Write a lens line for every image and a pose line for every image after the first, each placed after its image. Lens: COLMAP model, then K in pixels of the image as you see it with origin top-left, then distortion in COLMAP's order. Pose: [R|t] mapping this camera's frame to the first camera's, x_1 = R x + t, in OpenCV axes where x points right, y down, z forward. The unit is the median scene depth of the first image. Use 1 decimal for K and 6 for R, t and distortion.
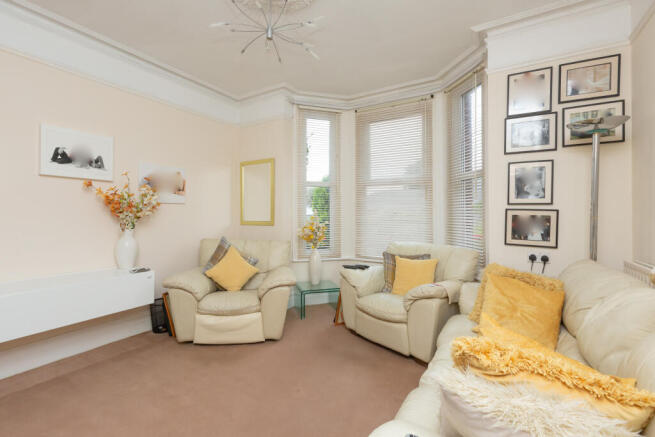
lens RADIAL K [[297.4, 0, 327.5], [0, 297.4, 218.5], [0, 0, 1]] dist [-0.002189, -0.000531]
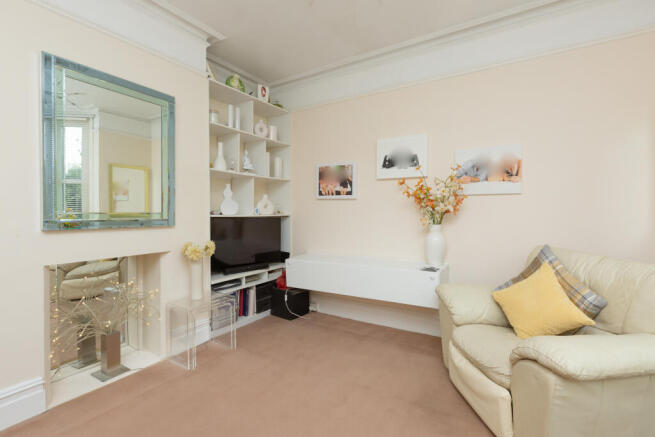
lens RADIAL K [[297.4, 0, 327.5], [0, 297.4, 218.5], [0, 0, 1]] dist [-0.002189, -0.000531]
pose [[0.016883, 0.017617, -0.999702, 0.299546], [-0.002021, 0.999843, 0.017585, 0.000500], [0.999855, 0.001723, 0.016916, 0.678498]]
